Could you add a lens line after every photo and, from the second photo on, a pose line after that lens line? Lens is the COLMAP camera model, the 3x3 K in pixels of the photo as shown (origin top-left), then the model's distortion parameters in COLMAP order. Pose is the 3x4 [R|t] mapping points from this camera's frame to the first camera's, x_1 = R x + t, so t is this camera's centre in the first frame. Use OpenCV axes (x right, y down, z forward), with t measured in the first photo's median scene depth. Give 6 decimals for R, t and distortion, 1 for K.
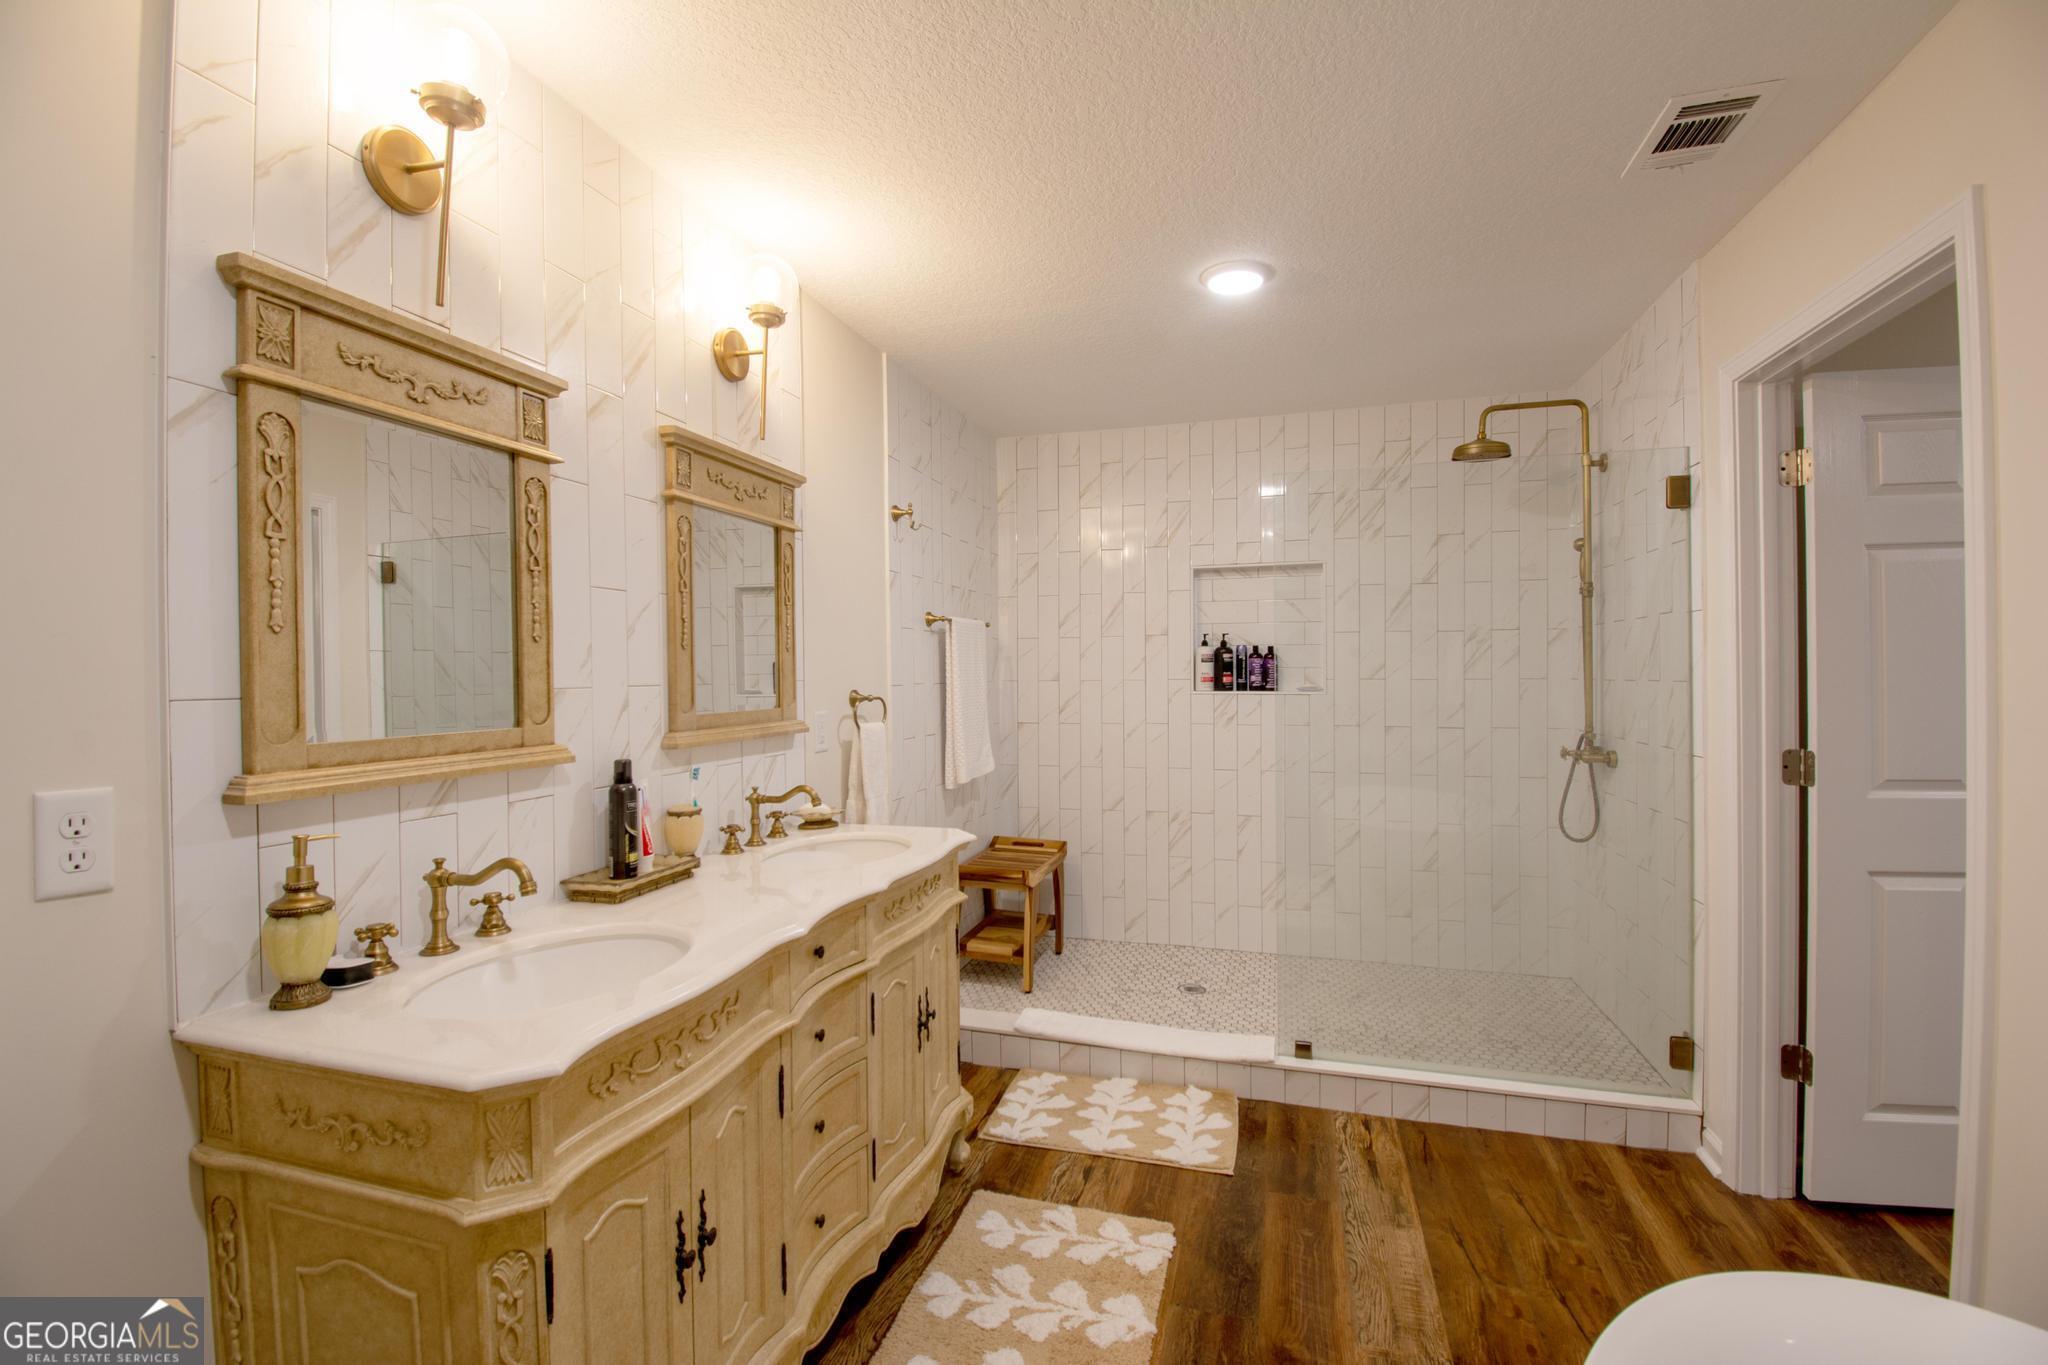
lens RADIAL K [[896.0, 0, 1023.6], [0, 896.0, 674.4], [0, 0, 1]] dist [0.023011, -0.029458]
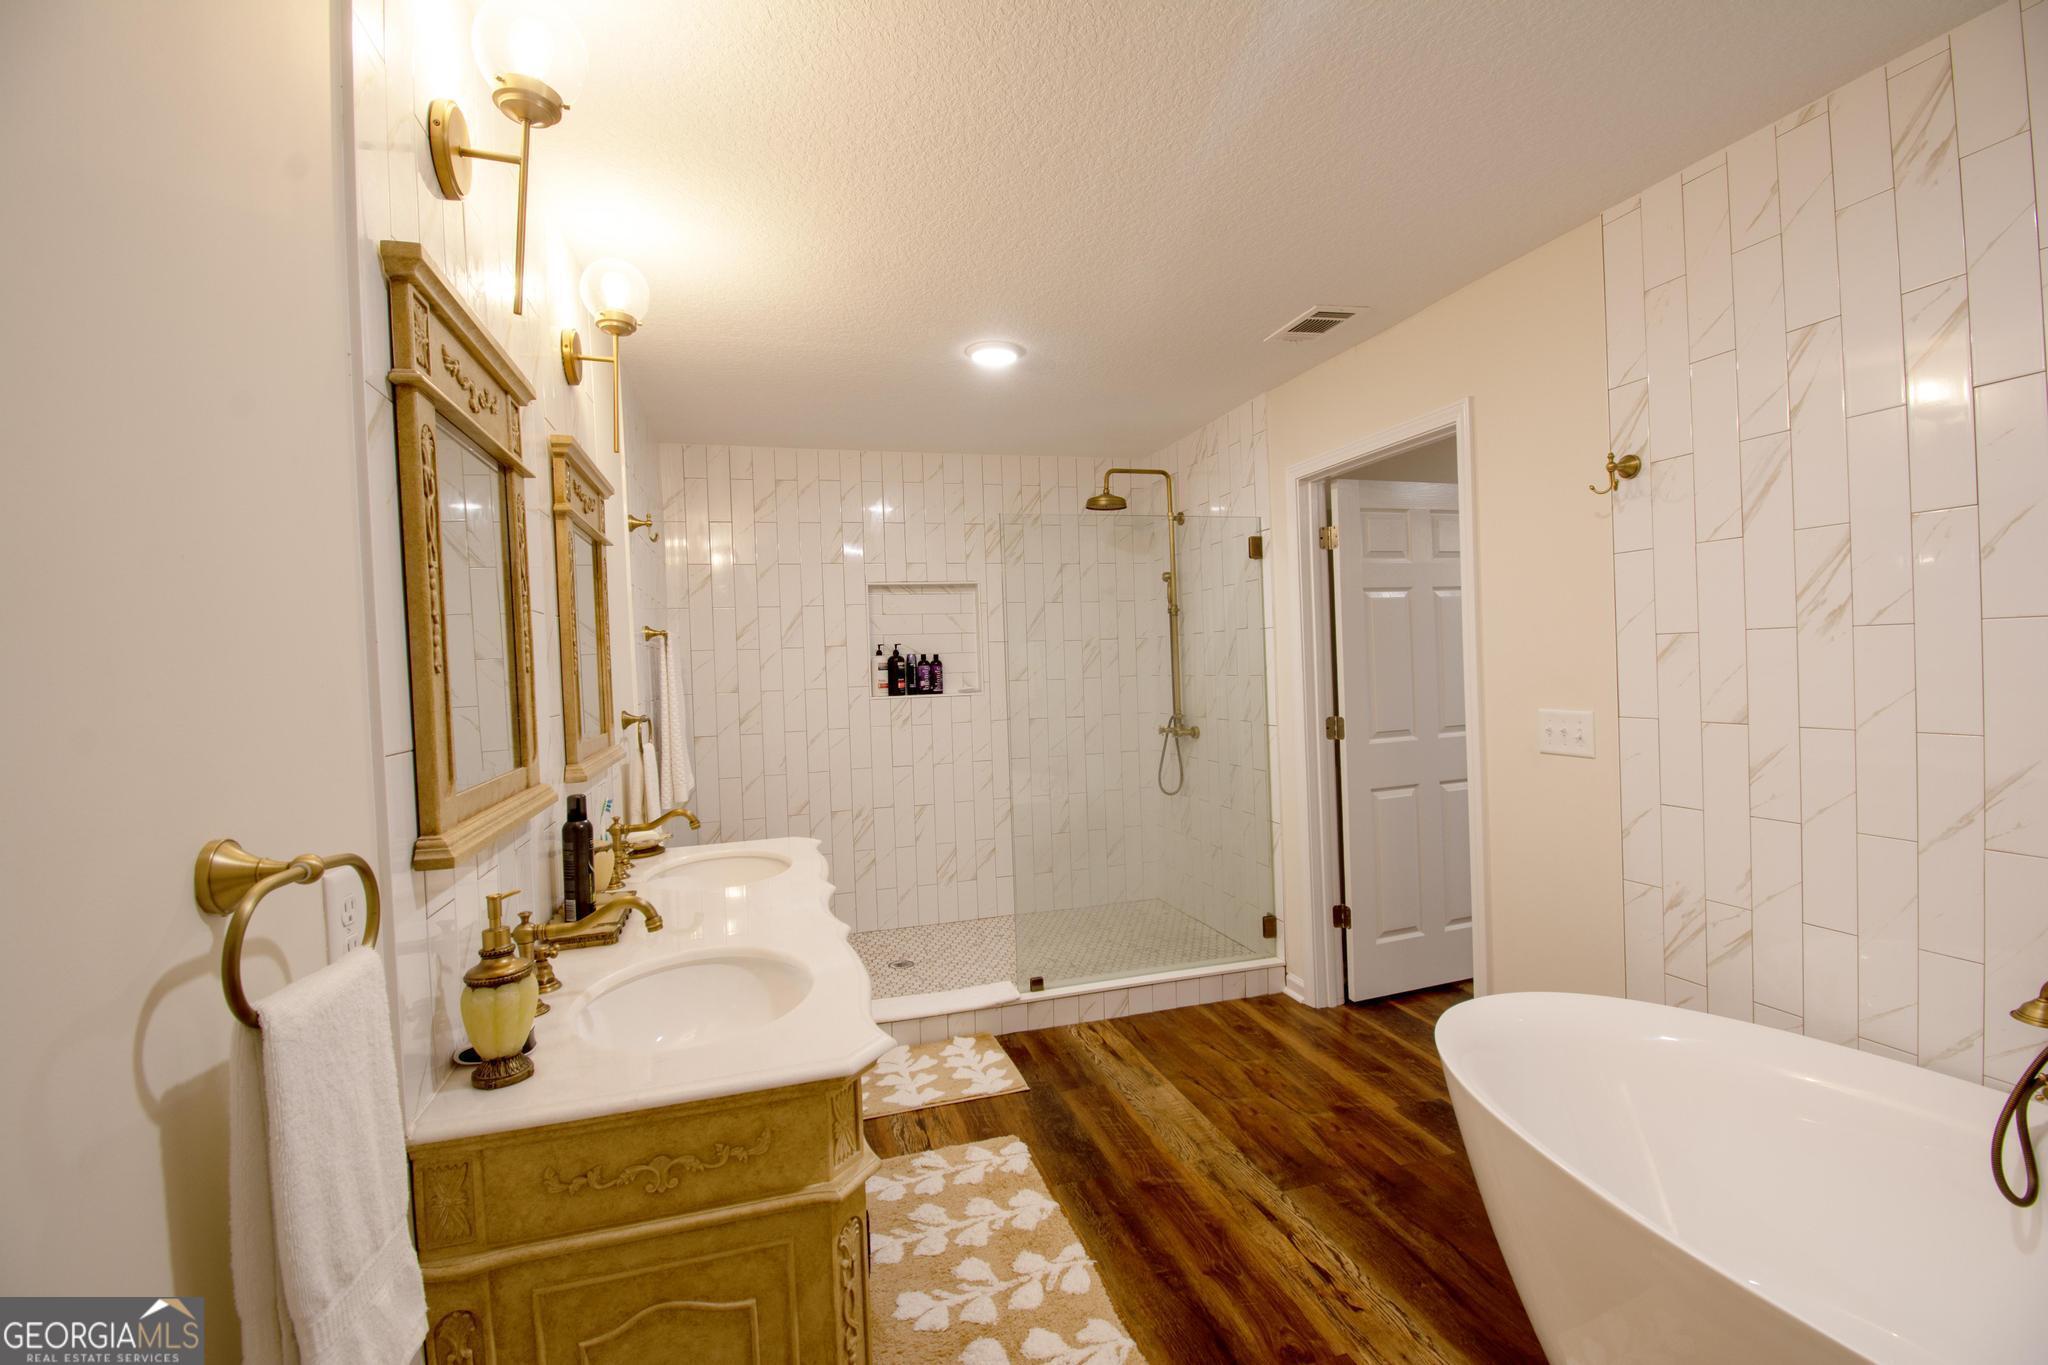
lens RADIAL K [[896.0, 0, 1023.6], [0, 896.0, 674.4], [0, 0, 1]] dist [0.023011, -0.029458]
pose [[0.839811, -0.029961, 0.542051, -0.396286], [0.031665, 0.999479, 0.006186, -0.015523], [-0.541954, 0.011969, 0.840323, -0.029342]]
